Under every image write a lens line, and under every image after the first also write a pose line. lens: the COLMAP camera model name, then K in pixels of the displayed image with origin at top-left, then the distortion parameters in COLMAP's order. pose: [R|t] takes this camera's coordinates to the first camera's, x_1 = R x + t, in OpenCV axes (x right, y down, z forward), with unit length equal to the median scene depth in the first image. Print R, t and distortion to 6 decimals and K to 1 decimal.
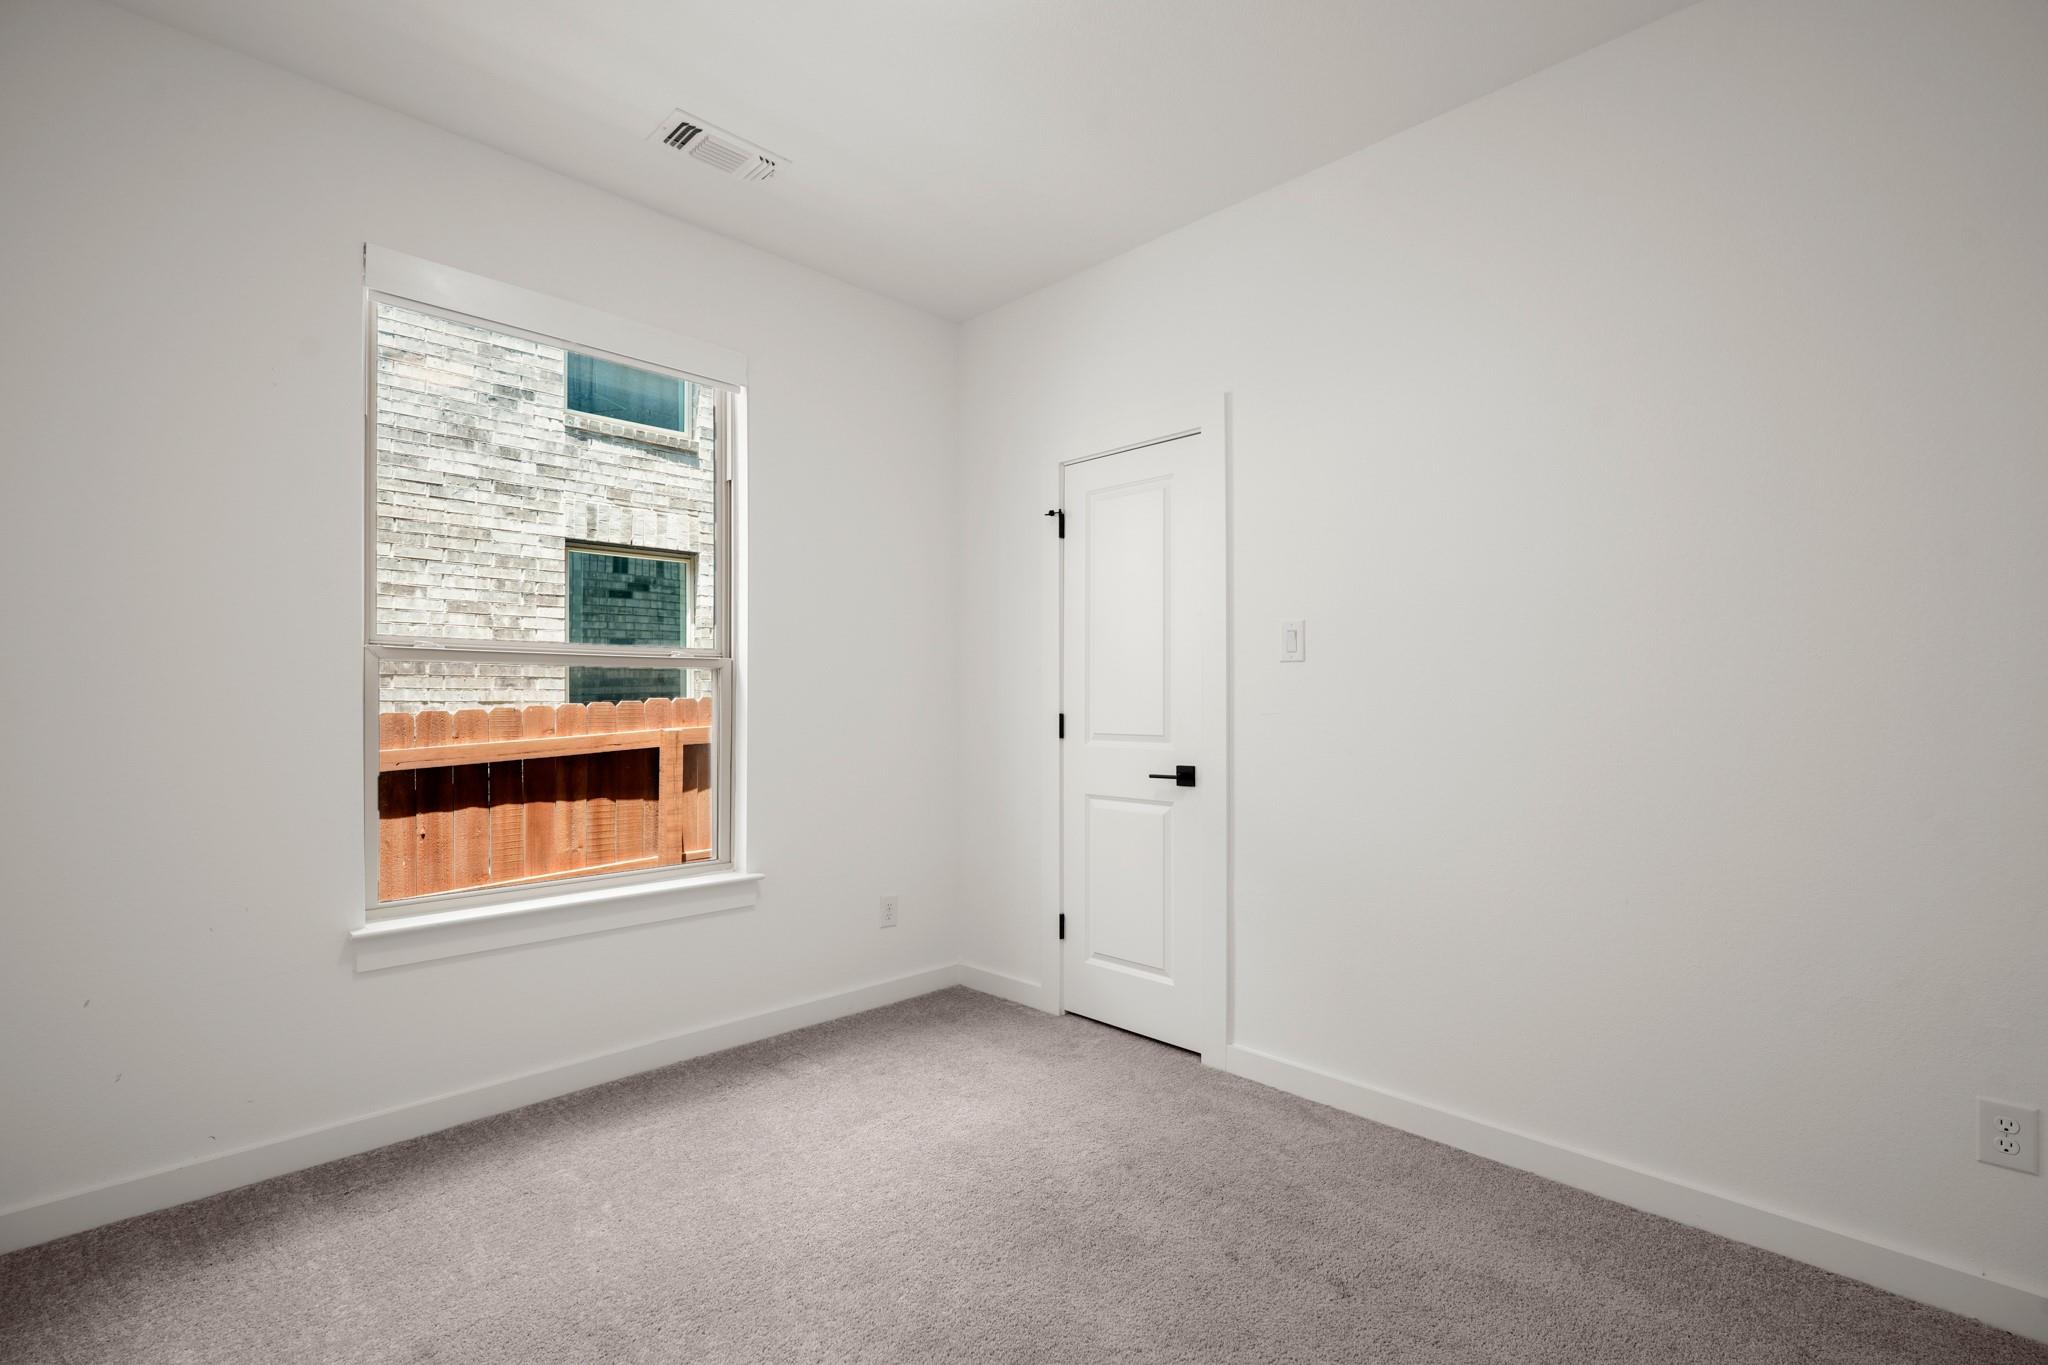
lens RADIAL K [[935.4, 0, 1028.4], [0, 935.4, 706.9], [0, 0, 1]] dist [-0.008622, 0.001036]
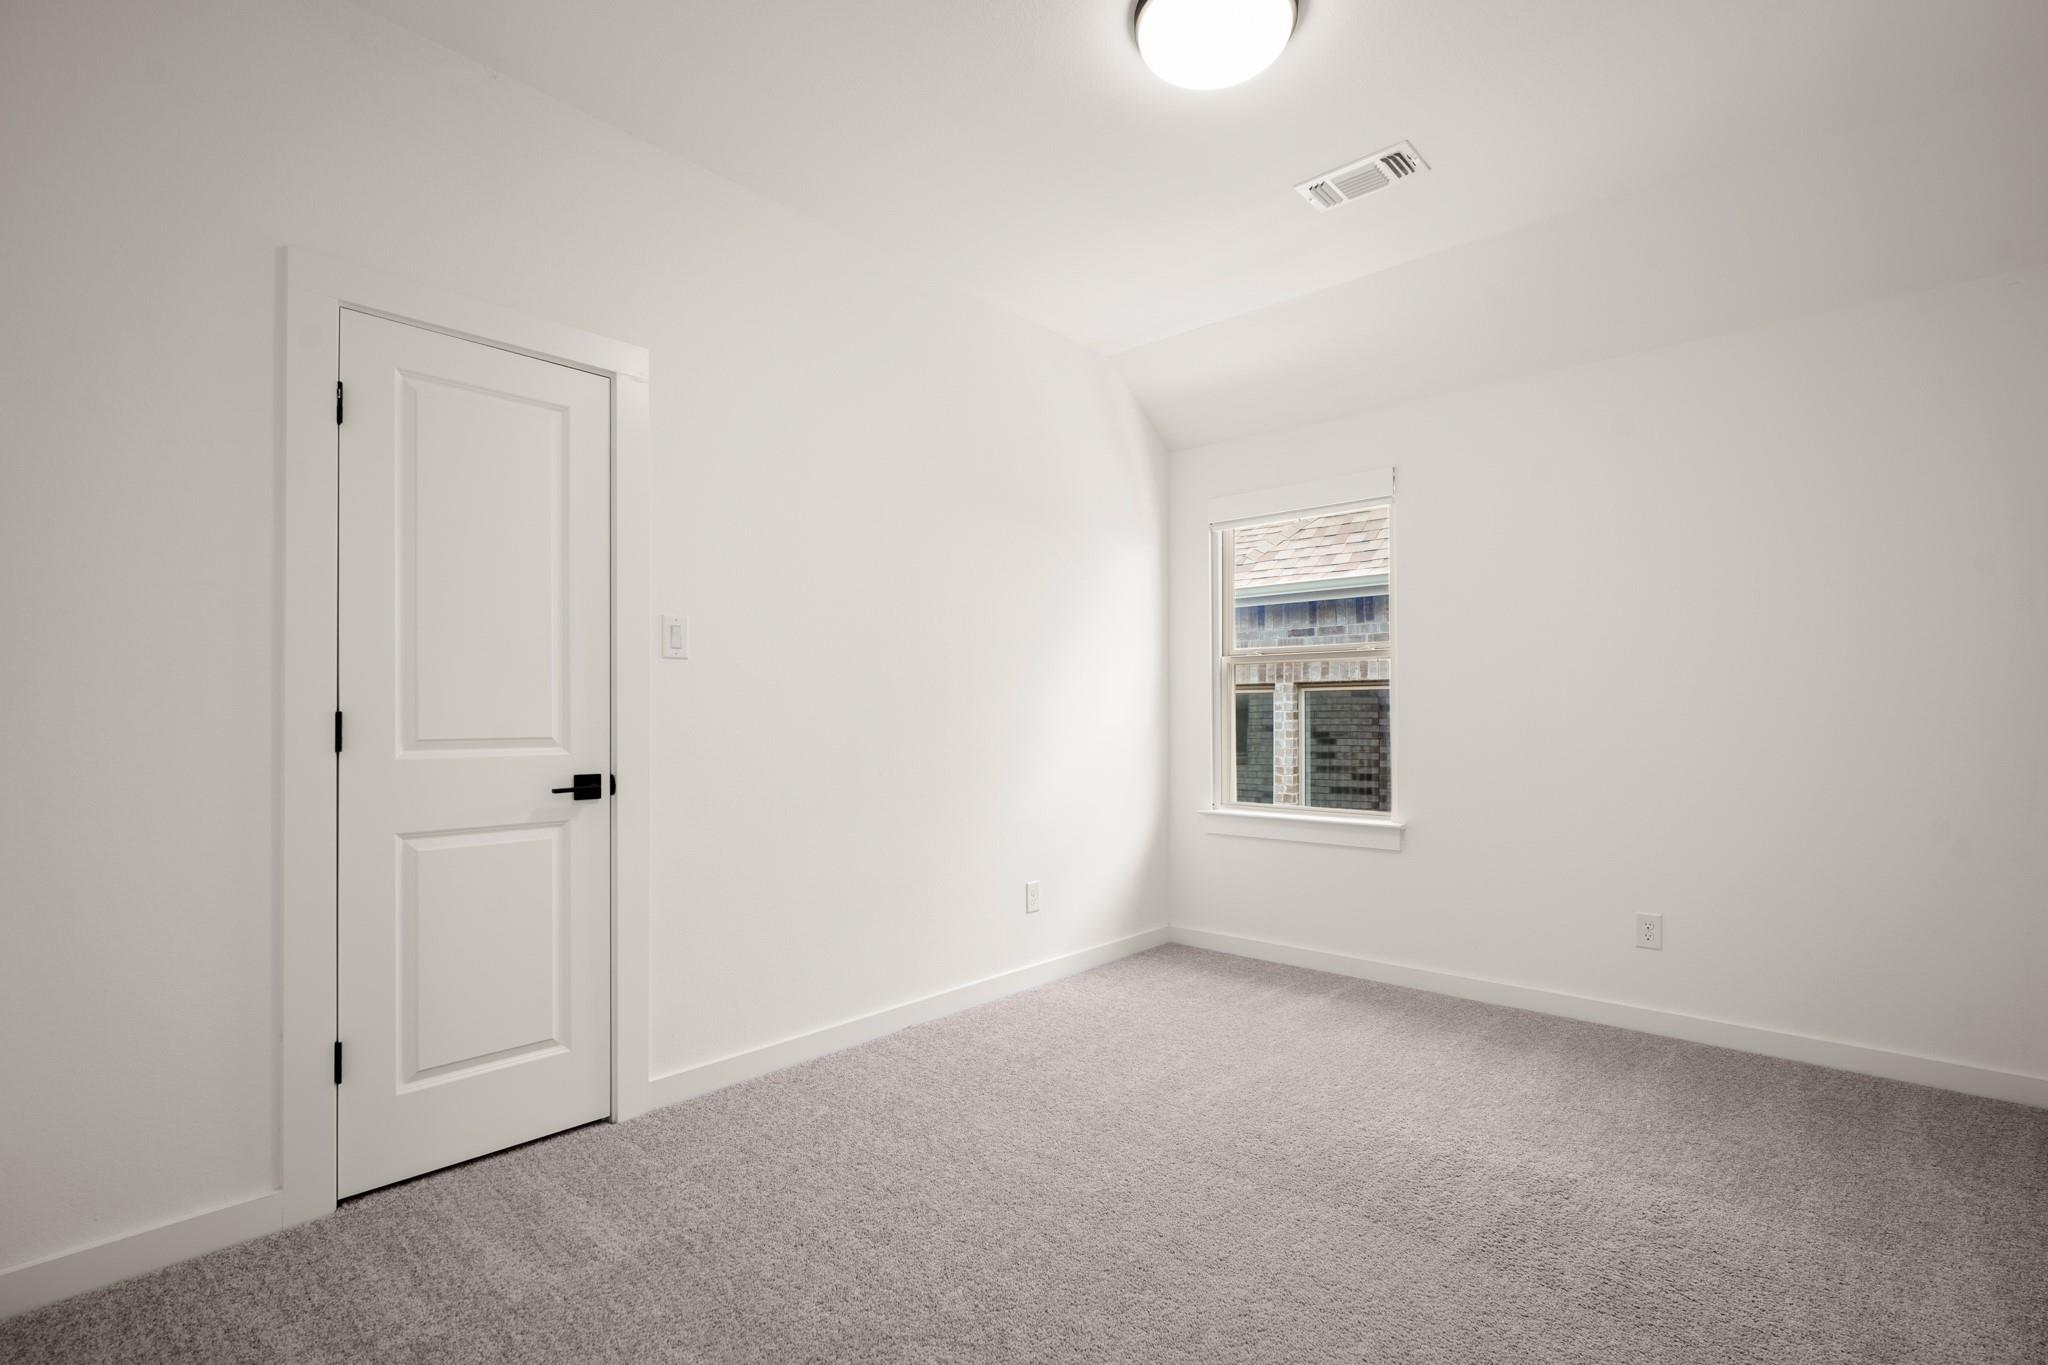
lens RADIAL K [[935.4, 0, 1028.4], [0, 935.4, 706.9], [0, 0, 1]] dist [-0.008622, 0.001036]
pose [[-0.039029, 0.016092, 0.999109, -0.658228], [0.012302, 0.999802, -0.015622, 0.021152], [-0.999162, 0.011681, -0.039219, 0.635610]]
